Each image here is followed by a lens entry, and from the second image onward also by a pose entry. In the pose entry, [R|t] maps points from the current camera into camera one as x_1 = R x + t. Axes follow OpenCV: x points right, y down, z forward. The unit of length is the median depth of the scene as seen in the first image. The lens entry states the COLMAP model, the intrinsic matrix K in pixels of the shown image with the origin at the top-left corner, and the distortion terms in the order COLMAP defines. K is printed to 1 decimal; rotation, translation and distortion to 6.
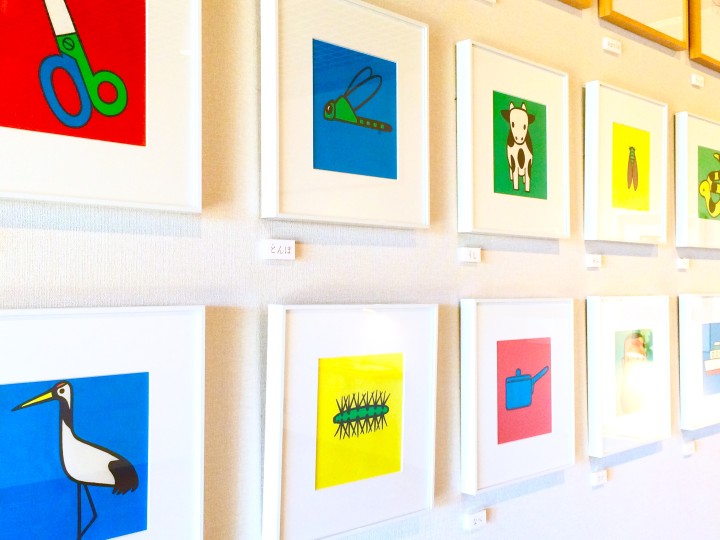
lens RADIAL K [[847.9, 0, 359.9], [0, 847.9, 269.1], [0, 0, 1]] dist [0.037613, 0.000000]
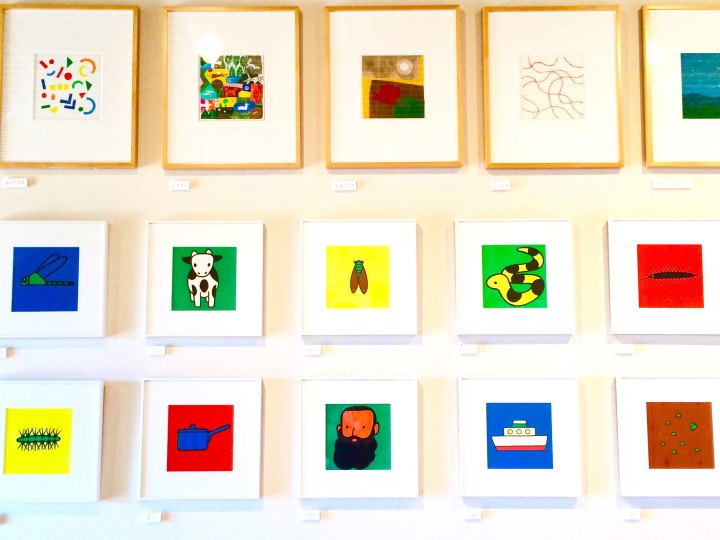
lens RADIAL K [[847.9, 0, 359.9], [0, 847.9, 271.4], [0, 0, 1]] dist [0.037613, 0.000000]
pose [[0.710979, -0.077991, -0.698875, 1.492844], [0.017023, 0.995448, -0.093769, -0.008029], [0.703007, 0.054771, 0.709071, 0.112552]]
